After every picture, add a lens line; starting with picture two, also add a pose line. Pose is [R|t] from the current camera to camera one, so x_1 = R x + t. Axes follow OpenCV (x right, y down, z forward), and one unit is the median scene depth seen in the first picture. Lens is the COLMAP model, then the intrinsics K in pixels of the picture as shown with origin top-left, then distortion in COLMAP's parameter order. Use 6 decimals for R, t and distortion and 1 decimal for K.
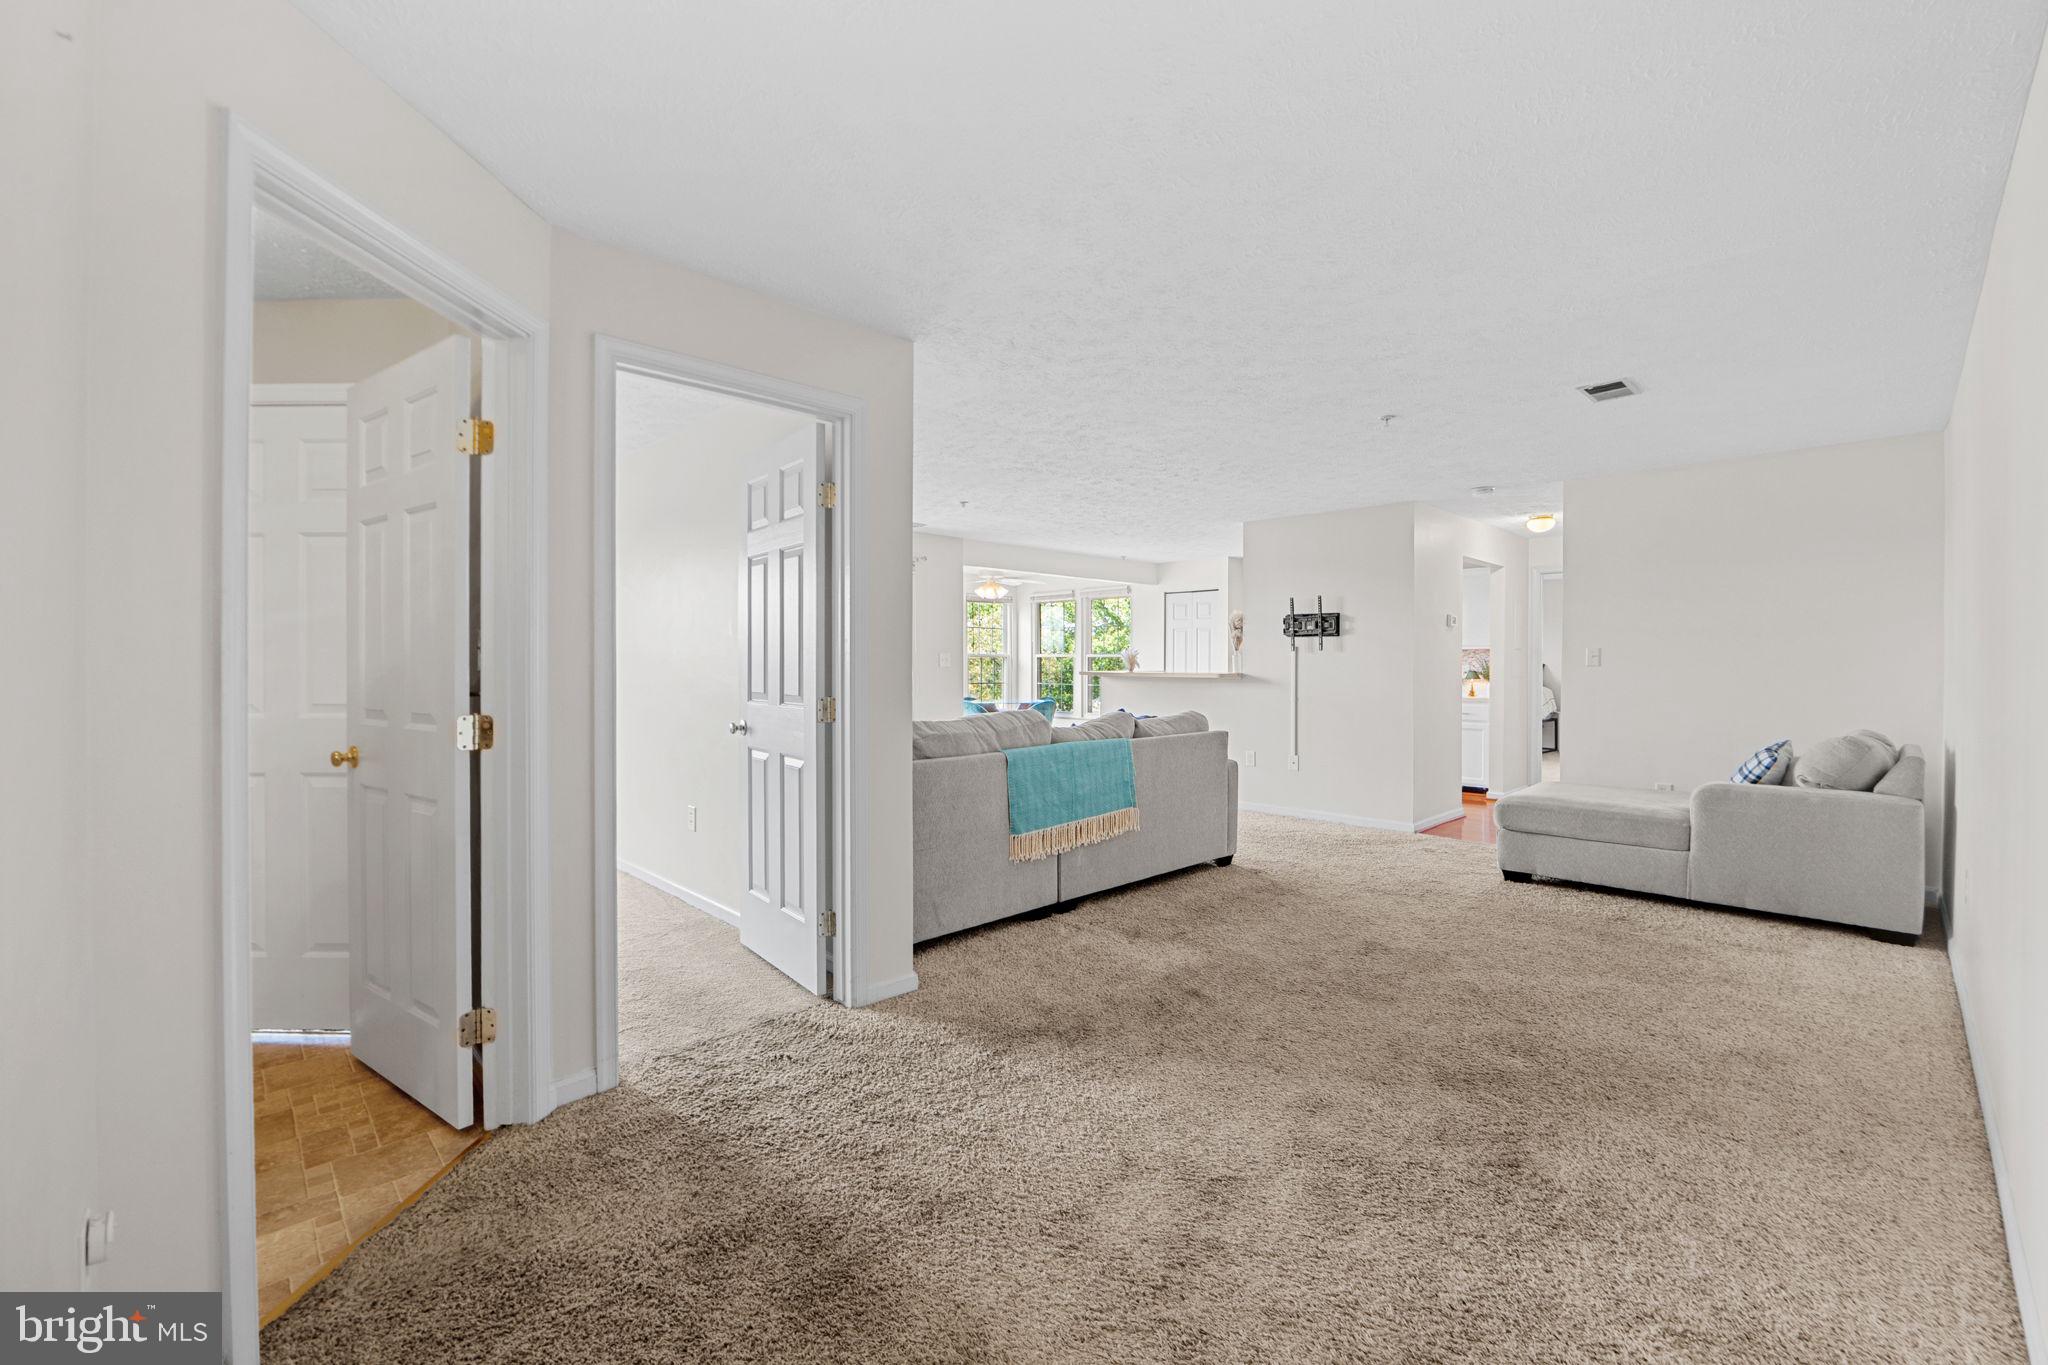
lens RADIAL K [[867.5, 0, 1021.3], [0, 867.5, 674.5], [0, 0, 1]] dist [-0.000958, -0.000238]
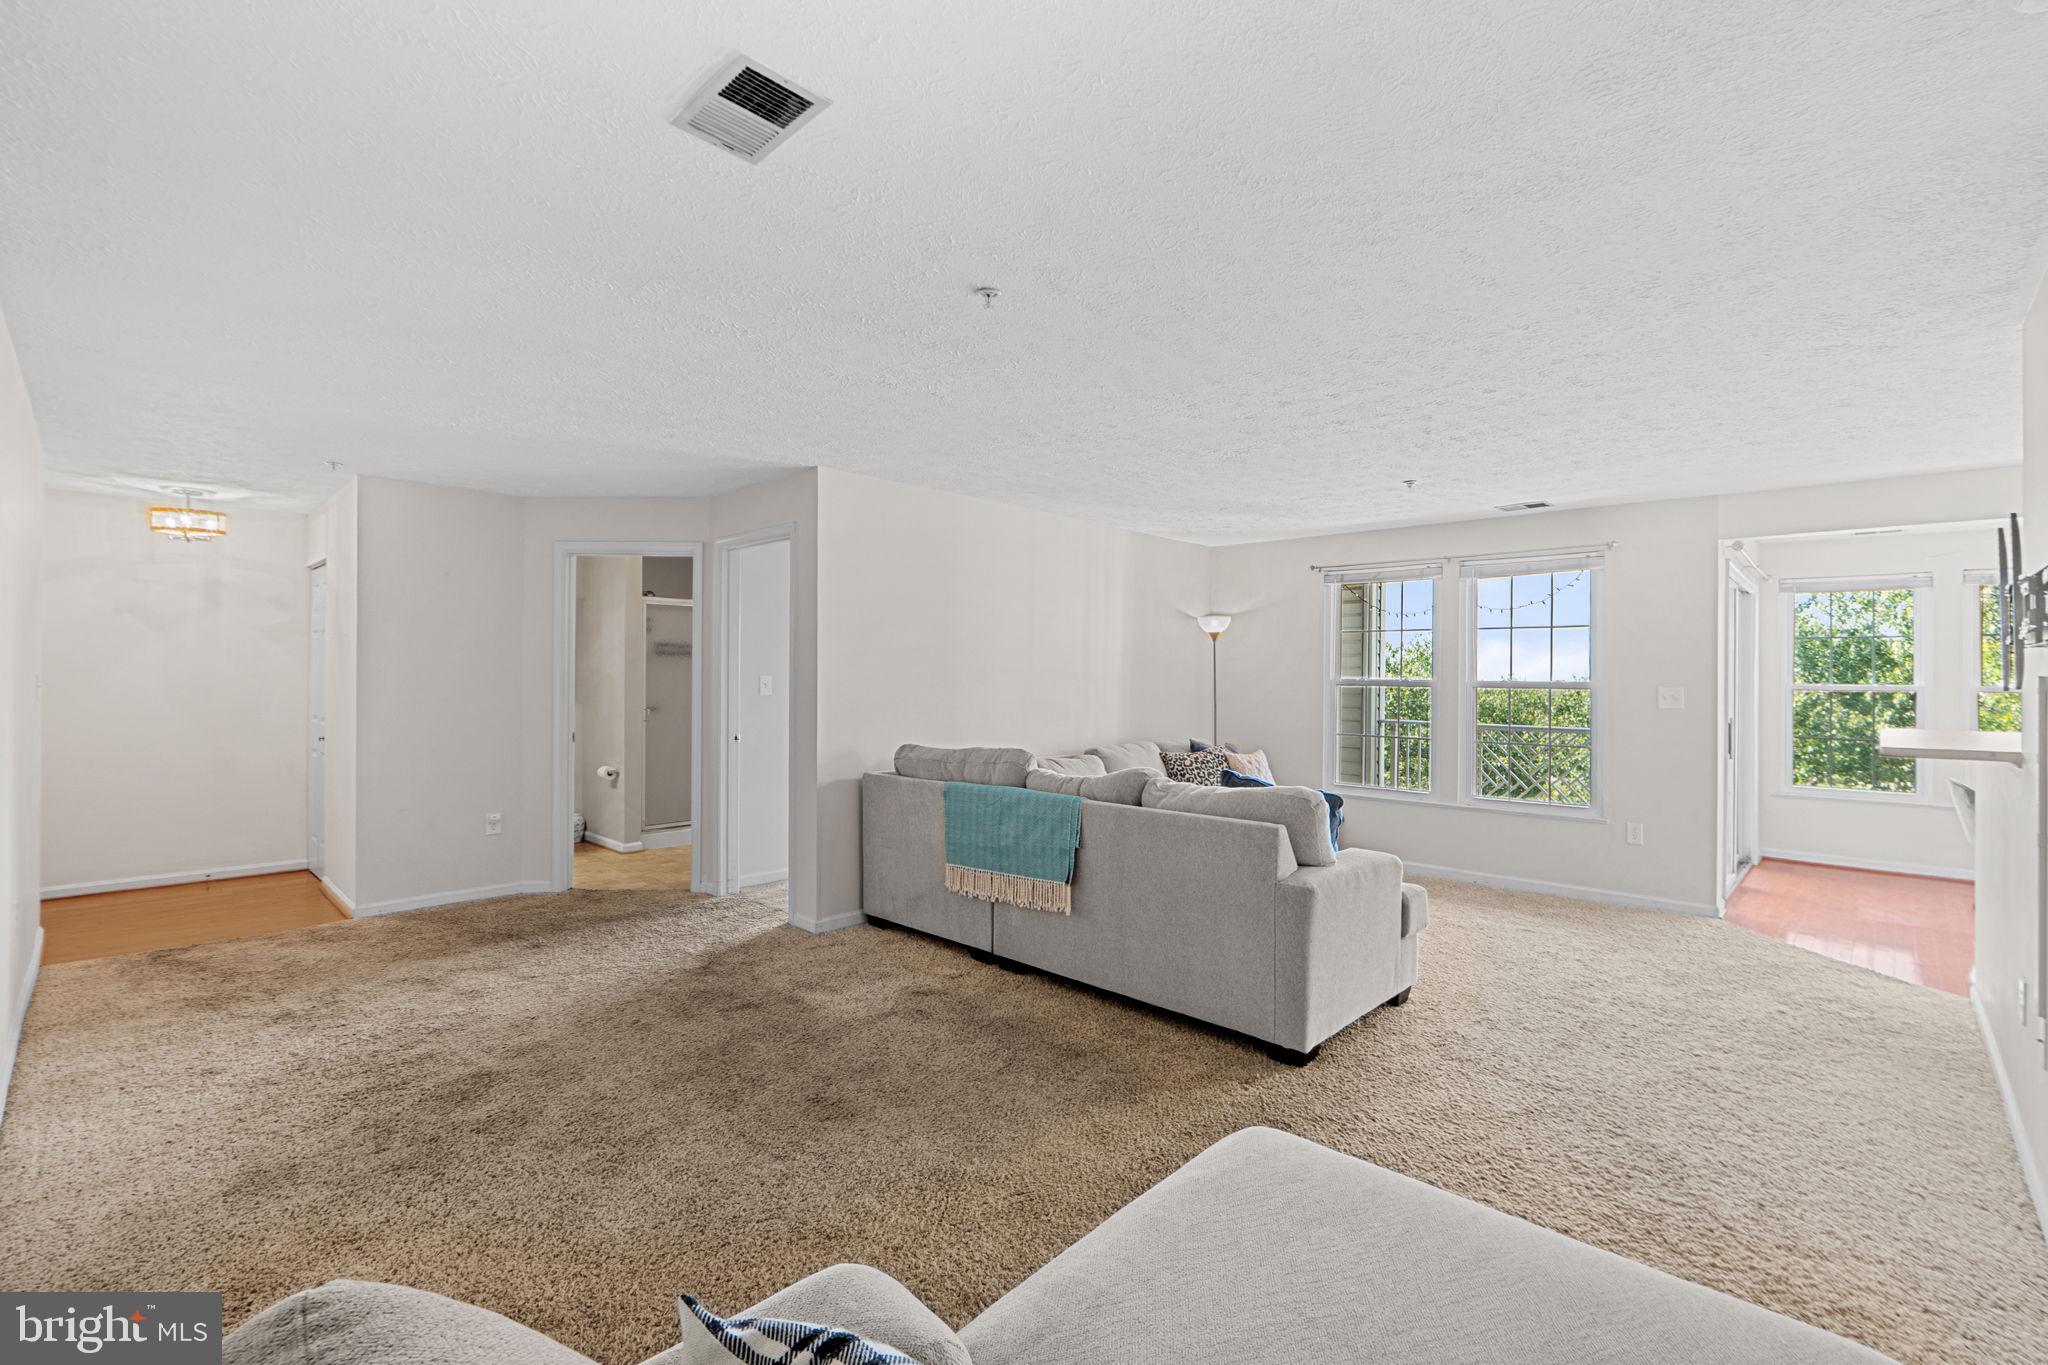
lens RADIAL K [[867.5, 0, 1021.4], [0, 867.5, 690.0], [0, 0, 1]] dist [-0.000958, -0.000238]
pose [[0.011282, -0.006240, -0.999917, 1.029442], [-0.014706, 0.999871, -0.006405, -0.018213], [0.999828, 0.014777, 0.011188, 1.061317]]
